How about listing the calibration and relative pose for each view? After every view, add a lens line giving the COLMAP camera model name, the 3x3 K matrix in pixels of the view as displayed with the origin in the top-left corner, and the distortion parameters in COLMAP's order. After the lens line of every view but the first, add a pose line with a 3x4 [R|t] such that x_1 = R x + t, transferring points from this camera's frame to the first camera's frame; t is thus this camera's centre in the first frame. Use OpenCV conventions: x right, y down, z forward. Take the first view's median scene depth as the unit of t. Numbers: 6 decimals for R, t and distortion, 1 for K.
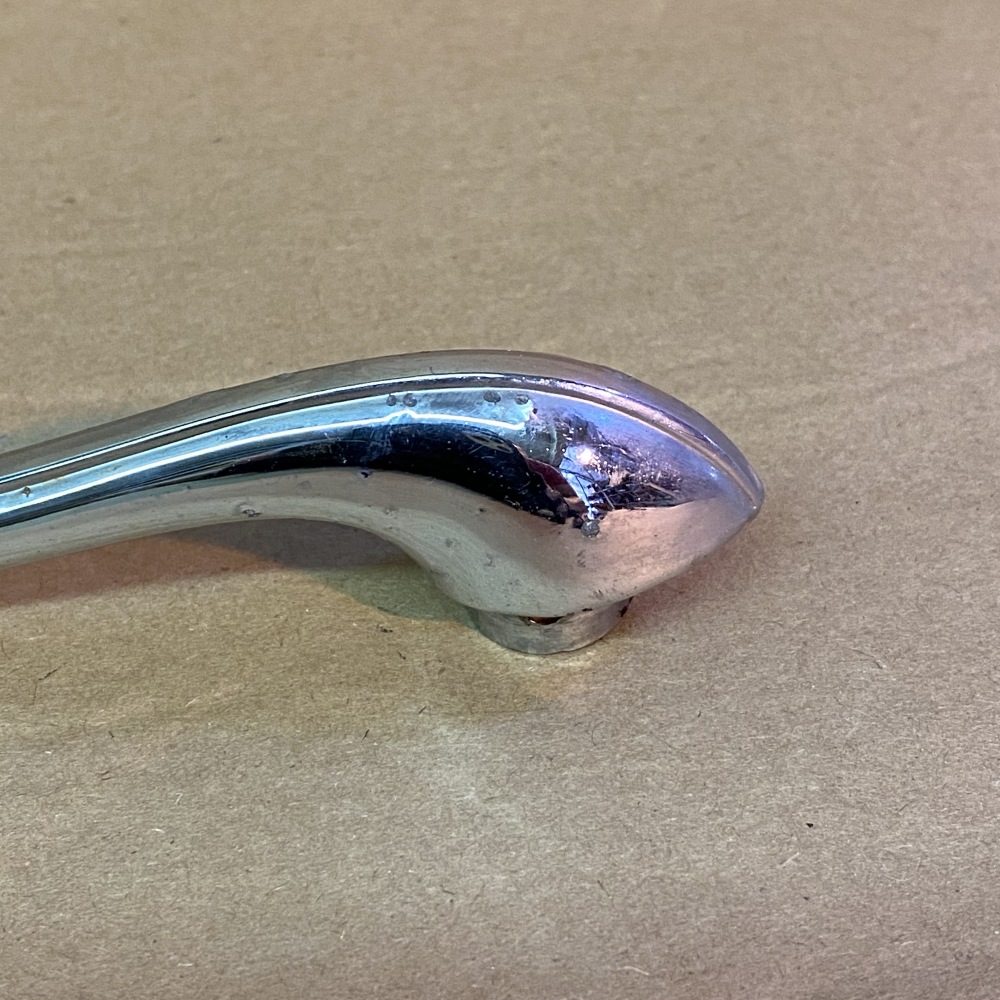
lens RADIAL K [[2054.4, 0, 493.8], [0, 2054.4, 501.6], [0, 0, 1]] dist [0.142479, 0.000000]
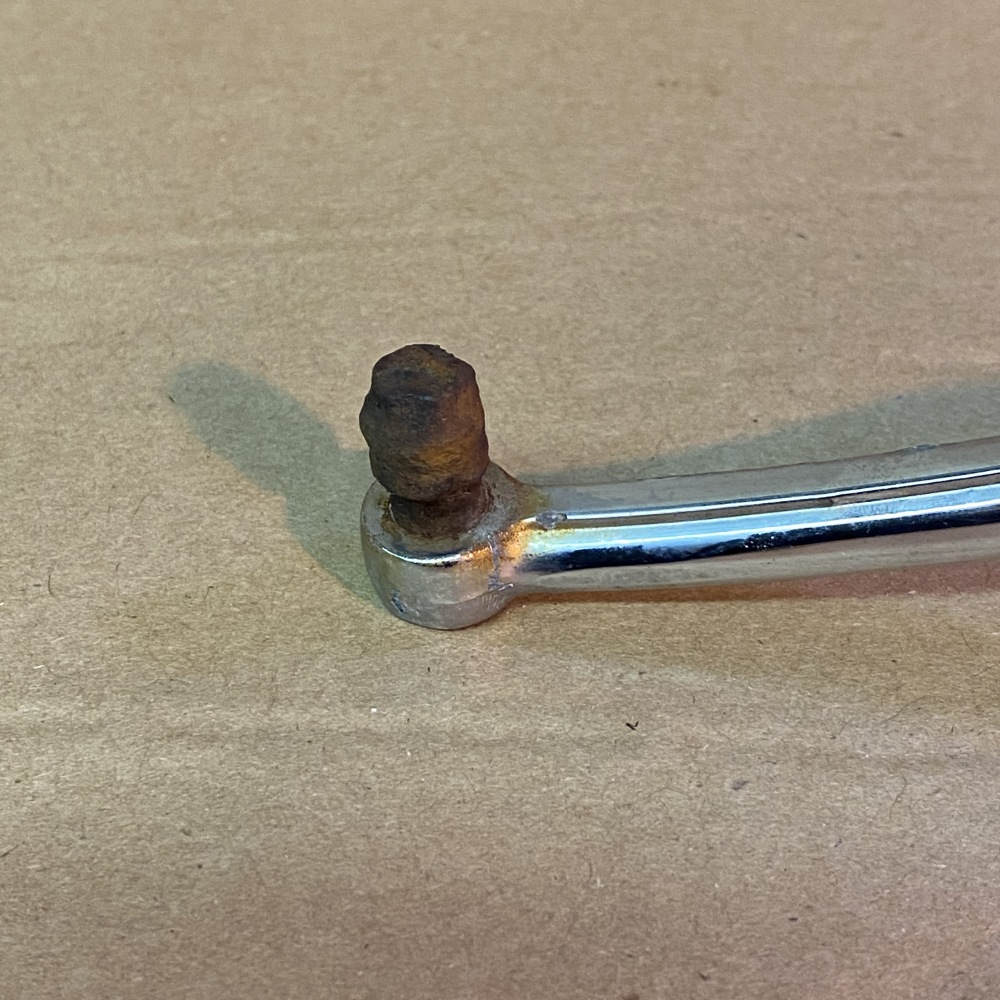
lens RADIAL K [[2054.4, 0, 506.0], [0, 2054.4, 508.4], [0, 0, 1]] dist [0.142479, 0.000000]
pose [[0.992427, 0.089906, -0.083704, -0.308334], [-0.086013, 0.995088, 0.049009, -0.011804], [0.087699, -0.041438, 0.995285, 0.071791]]
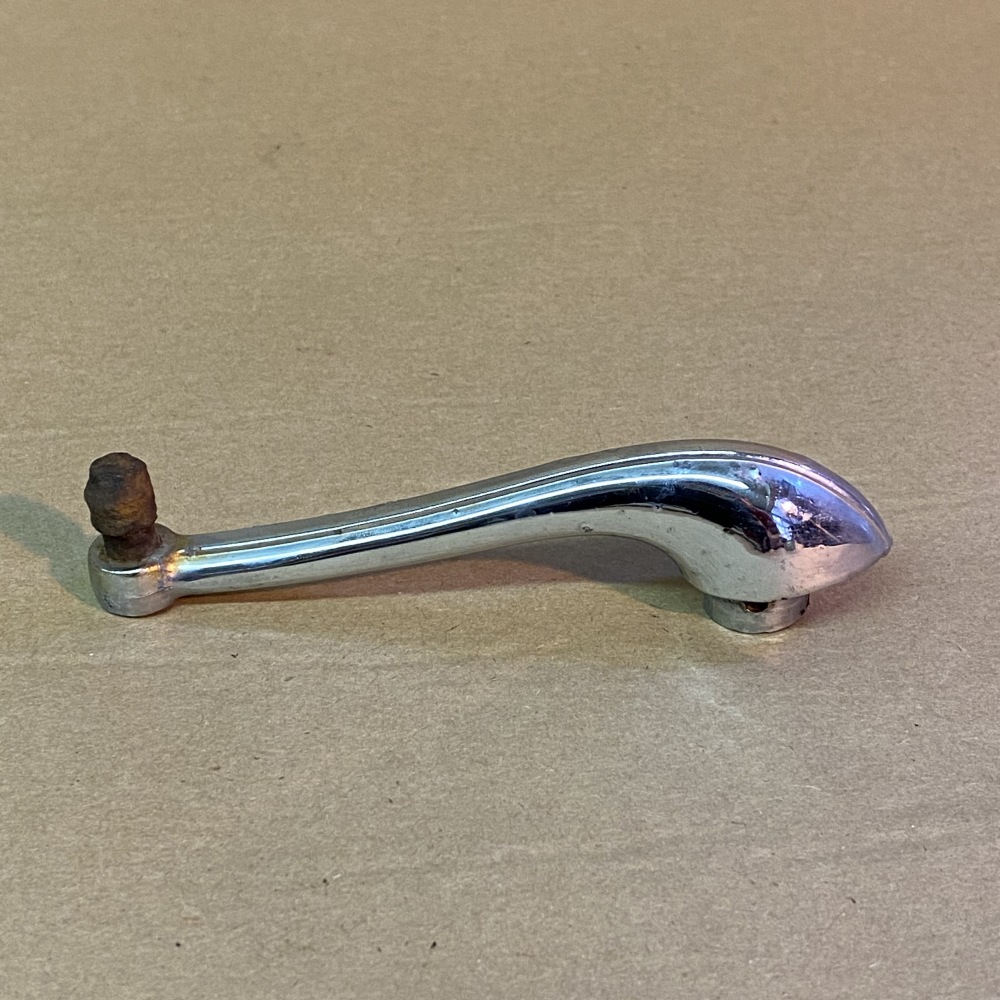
lens RADIAL K [[2054.4, 0, 499.5], [0, 2054.4, 475.2], [0, 0, 1]] dist [0.142479, 0.000000]
pose [[0.997732, 0.051843, -0.042926, -0.094140], [-0.058246, 0.984630, -0.164654, 0.192784], [0.033730, 0.166781, 0.985417, -0.535445]]
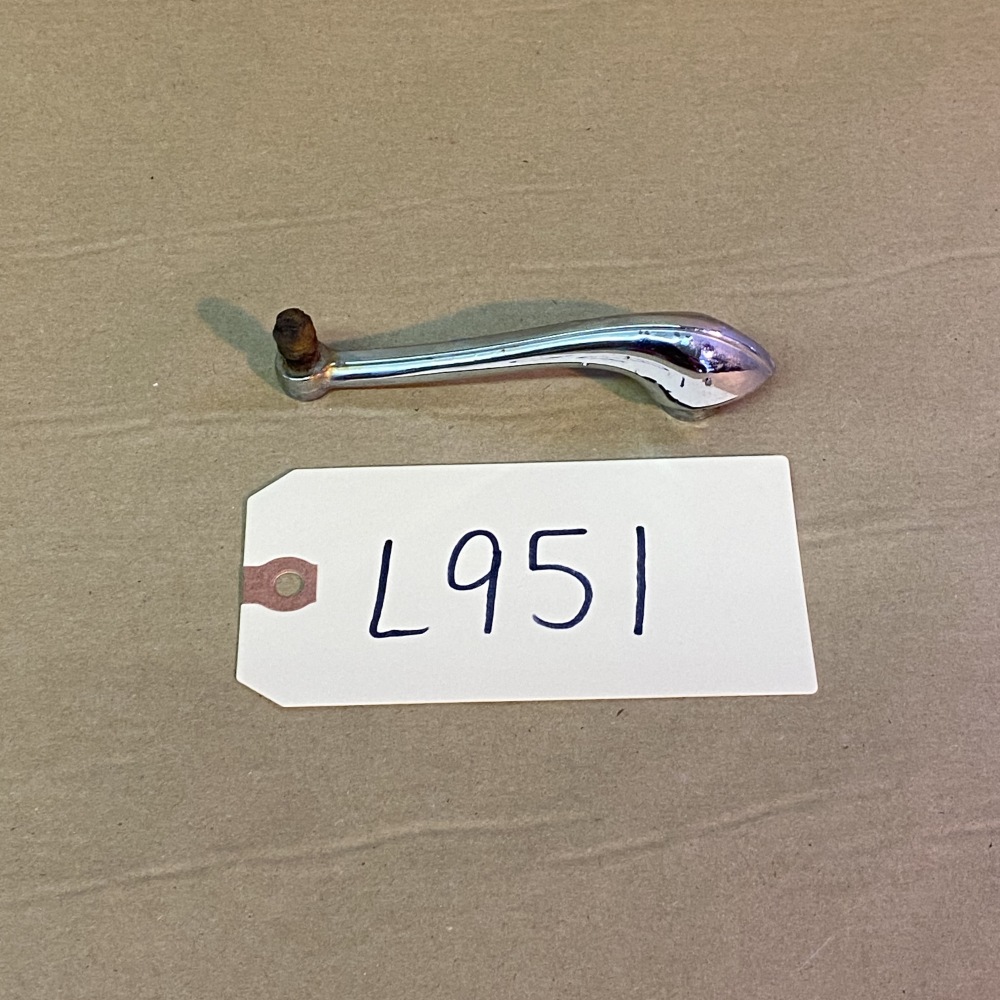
lens RADIAL K [[2054.4, 0, 517.2], [0, 2054.4, 488.0], [0, 0, 1]] dist [0.142479, 0.000000]
pose [[0.998209, 0.054713, -0.024213, -0.151593], [-0.048452, 0.976635, 0.209372, -0.290273], [0.035103, -0.207824, 0.977536, -1.376362]]
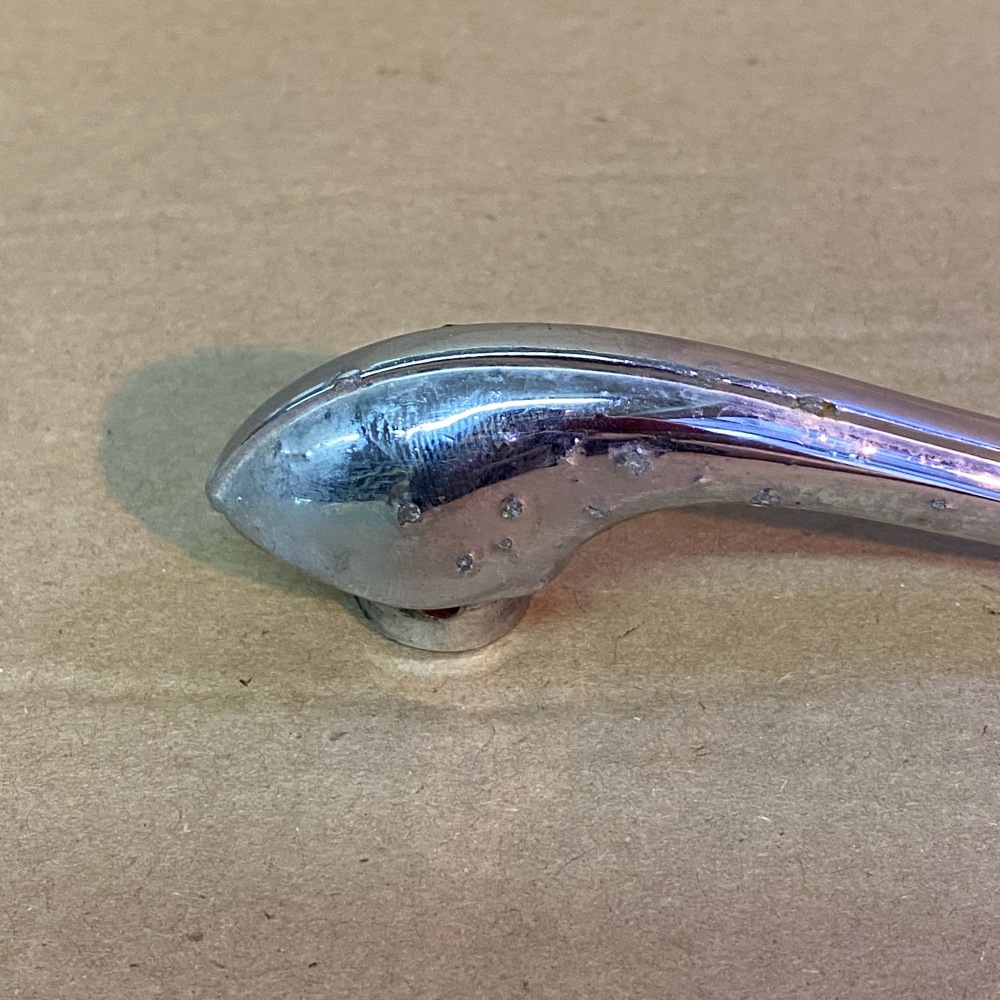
lens RADIAL K [[2054.4, 0, 490.4], [0, 2054.4, 501.8], [0, 0, 1]] dist [0.142479, 0.000000]
pose [[0.991010, 0.081654, -0.105979, -0.151833], [-0.077140, 0.995957, 0.046028, -0.011662], [0.109309, -0.037439, 0.993302, 0.054255]]
